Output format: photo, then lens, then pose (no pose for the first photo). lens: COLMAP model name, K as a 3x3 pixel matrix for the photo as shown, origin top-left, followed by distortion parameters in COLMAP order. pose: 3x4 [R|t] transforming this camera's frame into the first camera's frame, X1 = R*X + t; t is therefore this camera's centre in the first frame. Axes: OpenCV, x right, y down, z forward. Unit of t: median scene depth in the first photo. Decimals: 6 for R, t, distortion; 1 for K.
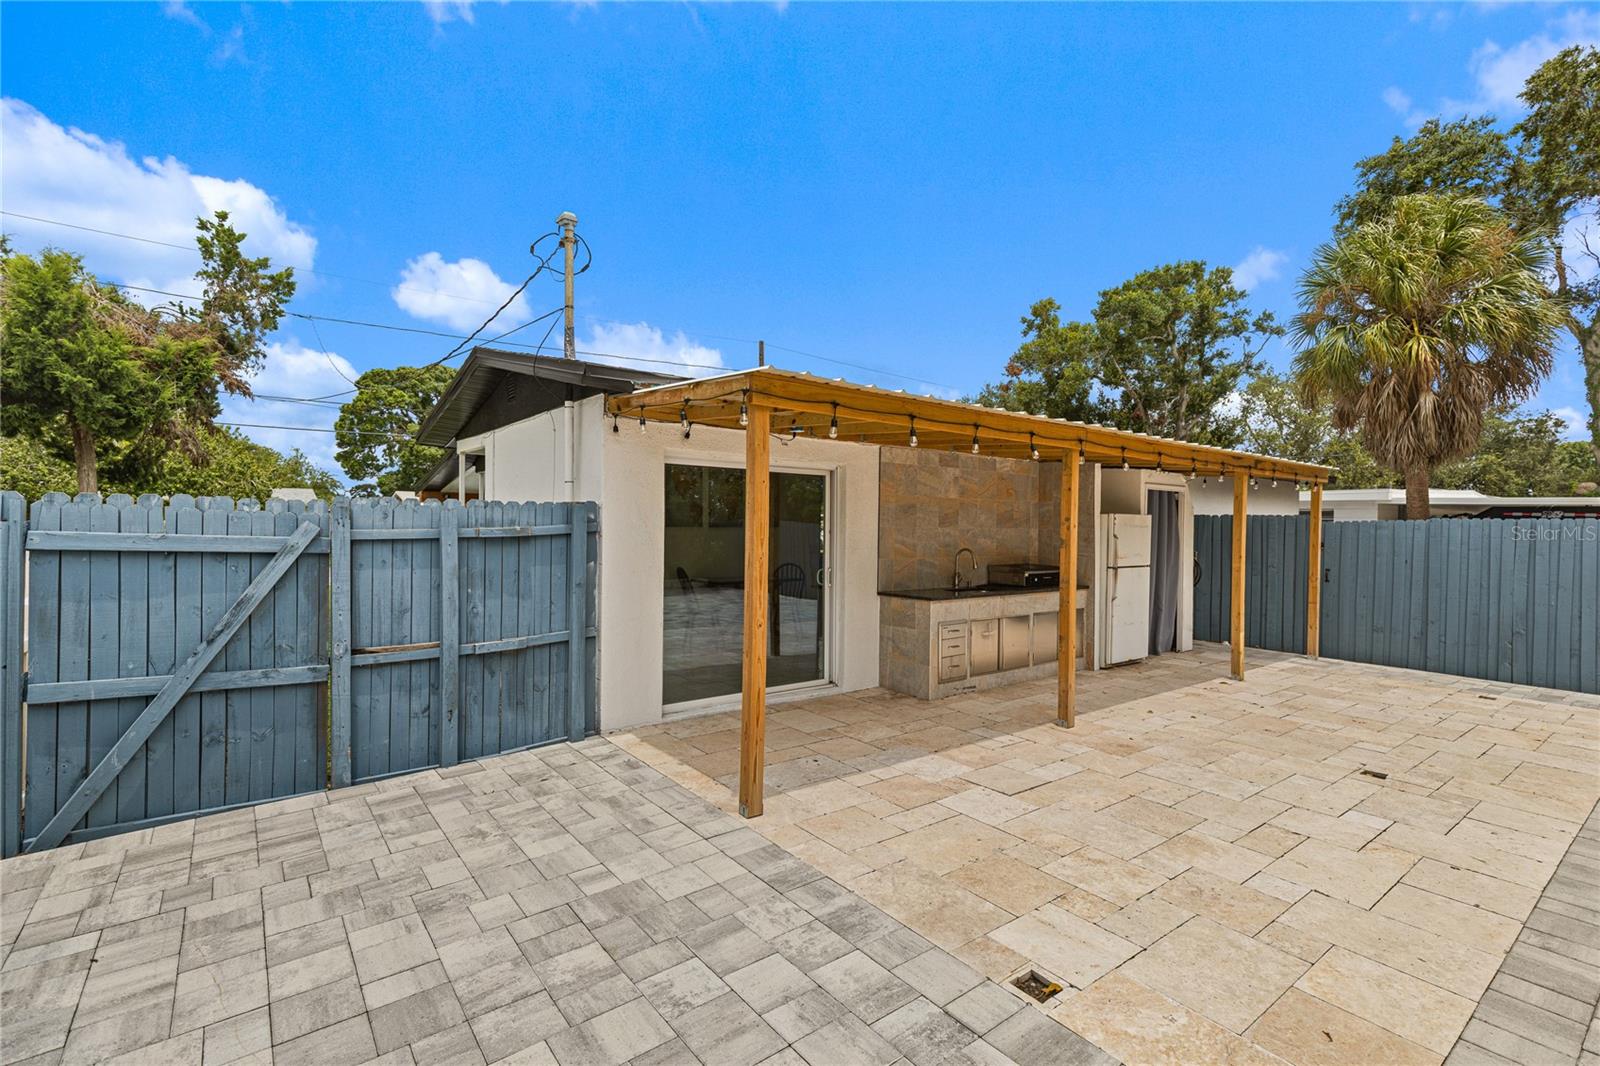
lens RADIAL K [[734.5, 0, 802.3], [0, 734.5, 537.2], [0, 0, 1]] dist [-0.000094, 0.000023]
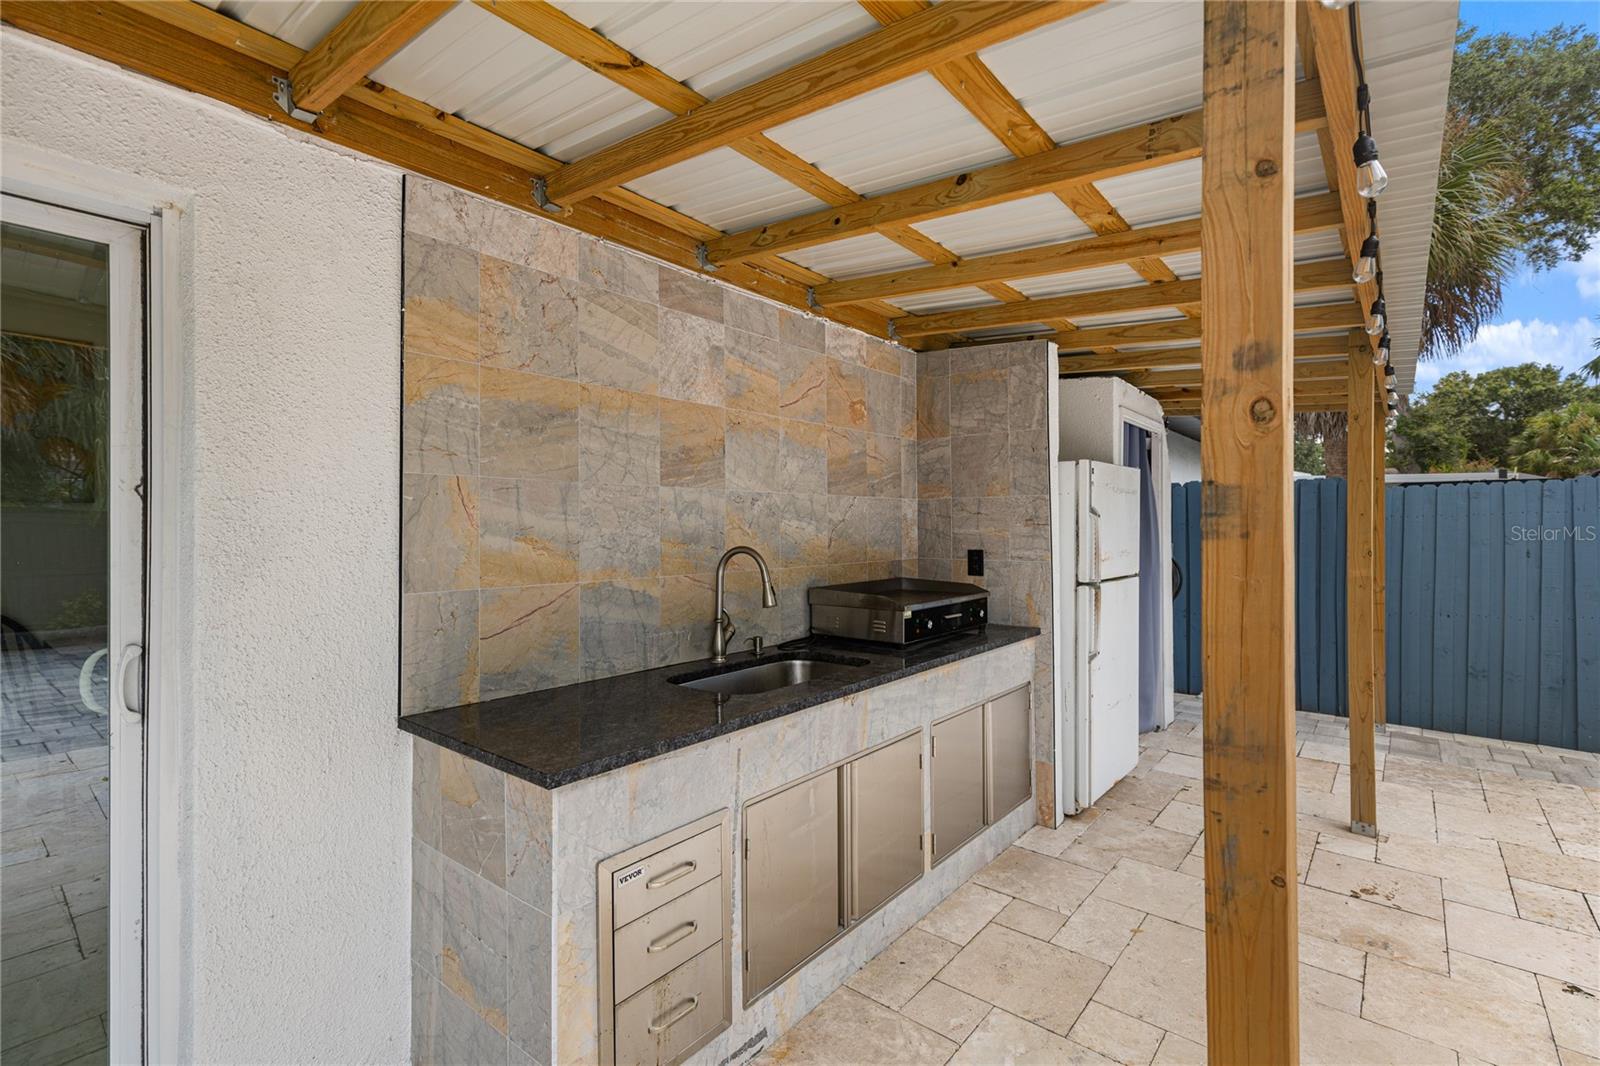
lens RADIAL K [[734.5, 0, 800.9], [0, 734.5, 528.1], [0, 0, 1]] dist [-0.000094, 0.000023]
pose [[0.975948, -0.013957, 0.217555, 0.171906], [0.015320, 0.999872, -0.004578, 0.008274], [-0.217463, 0.007801, 0.976037, 0.647375]]
